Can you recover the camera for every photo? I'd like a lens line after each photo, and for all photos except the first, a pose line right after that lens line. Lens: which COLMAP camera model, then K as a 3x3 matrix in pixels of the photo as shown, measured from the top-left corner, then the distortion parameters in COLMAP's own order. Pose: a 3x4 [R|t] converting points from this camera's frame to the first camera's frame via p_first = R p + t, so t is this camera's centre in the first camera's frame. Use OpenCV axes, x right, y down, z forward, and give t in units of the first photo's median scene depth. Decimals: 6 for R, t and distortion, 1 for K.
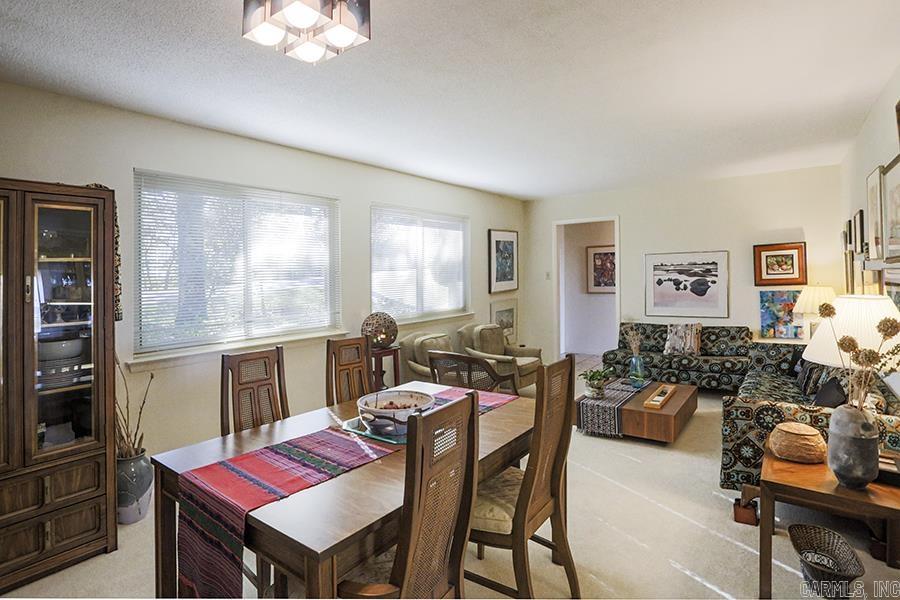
lens RADIAL K [[460.0, 0, 433.9], [0, 460.0, 270.8], [0, 0, 1]] dist [-0.050907, 0.000676]
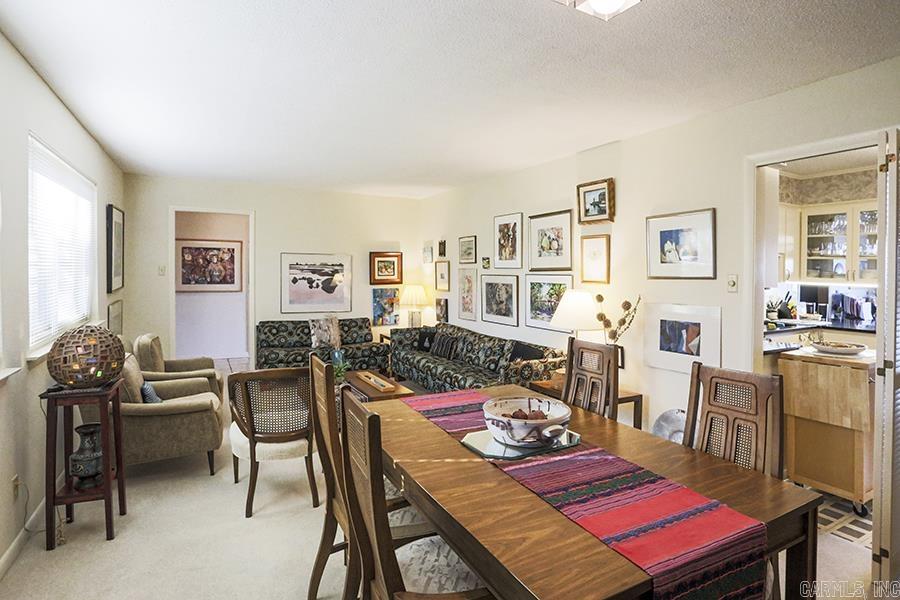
lens RADIAL K [[460.0, 0, 433.9], [0, 460.0, 270.8], [0, 0, 1]] dist [-0.050907, 0.000676]
pose [[0.428643, 0.029757, 0.902984, -0.358254], [-0.032661, 0.999315, -0.017427, 0.011524], [-0.902884, -0.022023, 0.429321, 0.283509]]
